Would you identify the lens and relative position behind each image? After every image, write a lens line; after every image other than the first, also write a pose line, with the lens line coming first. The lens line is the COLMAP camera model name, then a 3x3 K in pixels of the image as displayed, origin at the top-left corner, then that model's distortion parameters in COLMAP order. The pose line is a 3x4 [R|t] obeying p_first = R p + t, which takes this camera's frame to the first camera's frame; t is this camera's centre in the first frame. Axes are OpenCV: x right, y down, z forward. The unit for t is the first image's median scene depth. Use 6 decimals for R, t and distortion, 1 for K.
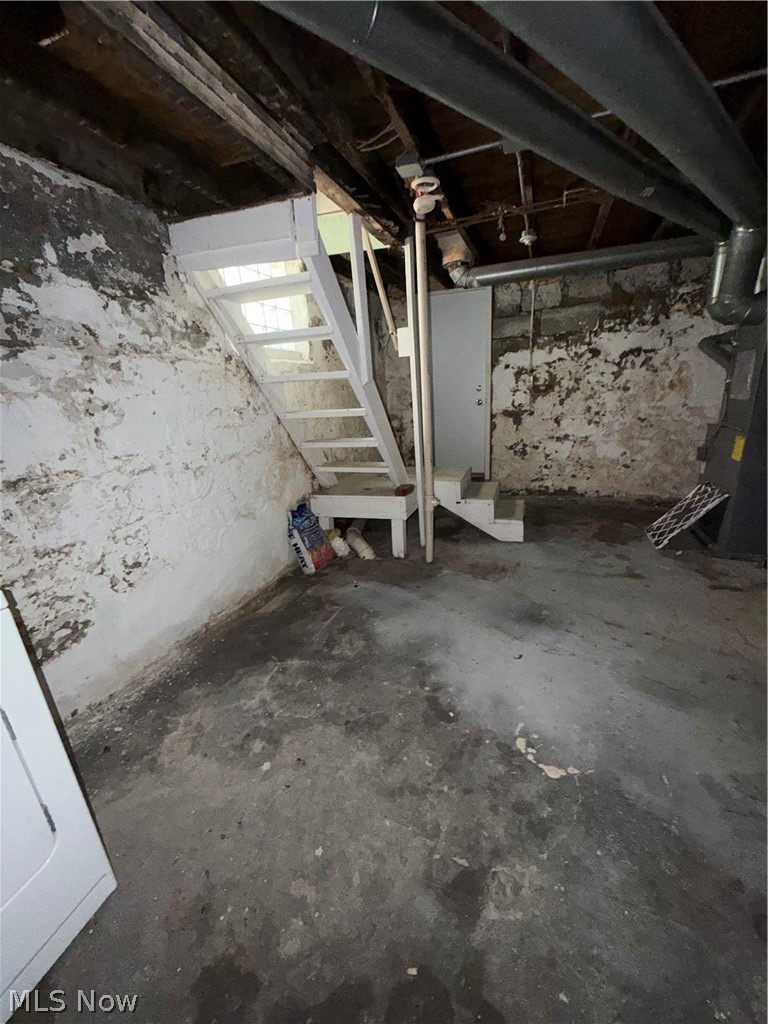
lens RADIAL K [[410.2, 0, 385.1], [0, 410.2, 512.2], [0, 0, 1]] dist [0.001444, -0.000240]
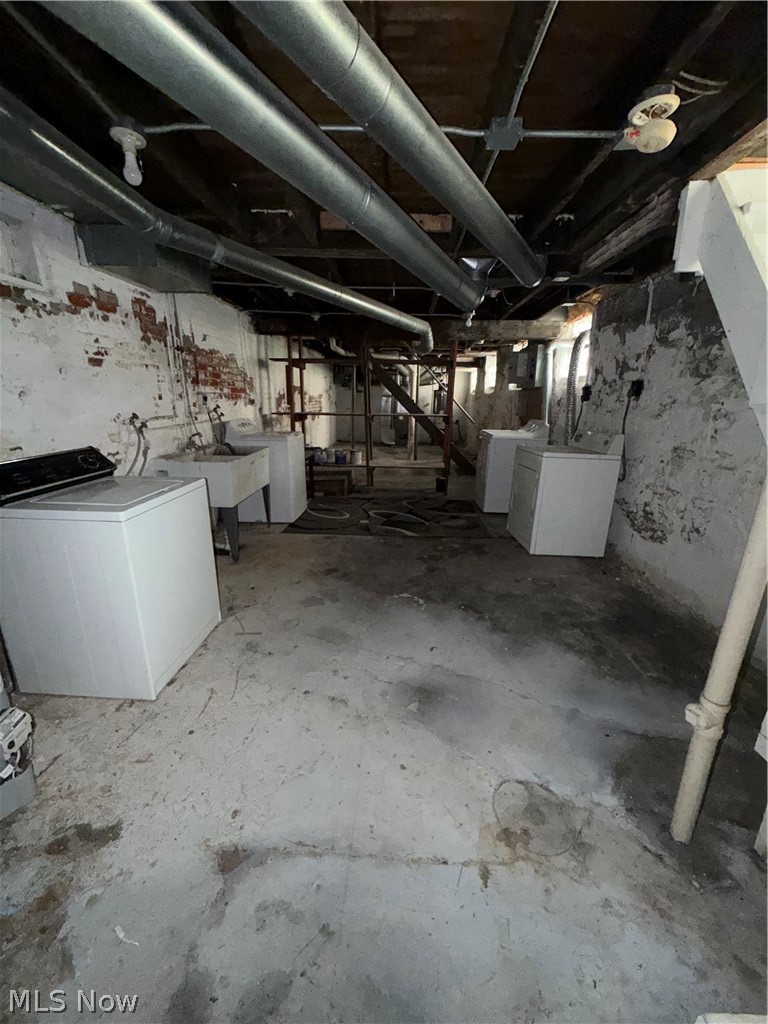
lens RADIAL K [[410.2, 0, 385.1], [0, 410.2, 512.2], [0, 0, 1]] dist [0.001444, -0.000240]
pose [[-0.947965, 0.115303, -0.296762, 0.819172], [-0.064123, 0.843868, 0.532706, -0.616807], [0.311850, 0.524015, -0.792564, 1.827973]]
